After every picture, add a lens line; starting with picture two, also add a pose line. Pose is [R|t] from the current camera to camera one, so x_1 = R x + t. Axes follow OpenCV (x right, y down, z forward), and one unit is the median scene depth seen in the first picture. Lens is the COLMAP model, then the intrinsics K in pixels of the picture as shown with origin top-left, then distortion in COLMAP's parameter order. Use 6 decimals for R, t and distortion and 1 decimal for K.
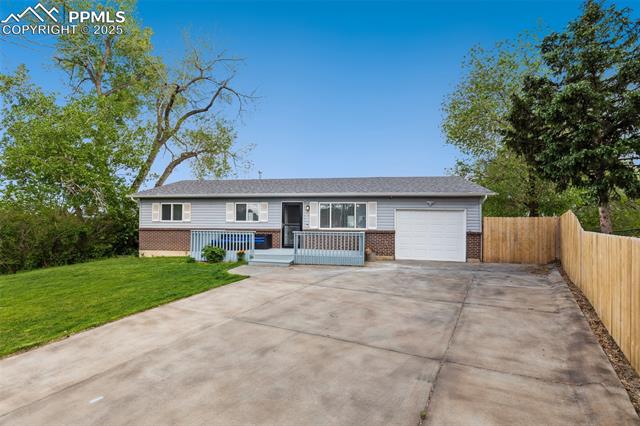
lens RADIAL K [[292.0, 0, 317.0], [0, 292.0, 219.0], [0, 0, 1]] dist [0.011034, 0.000614]
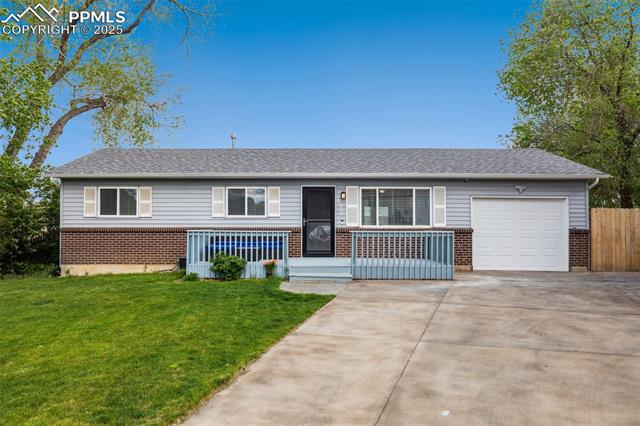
lens RADIAL K [[485.2, 0, 323.3], [0, 485.2, 211.5], [0, 0, 1]] dist [0.005363, -0.002895]
pose [[0.988465, -0.003281, 0.151411, -0.249643], [0.003424, 0.999994, -0.000684, -0.001028], [-0.151408, 0.001194, 0.988471, -0.077370]]
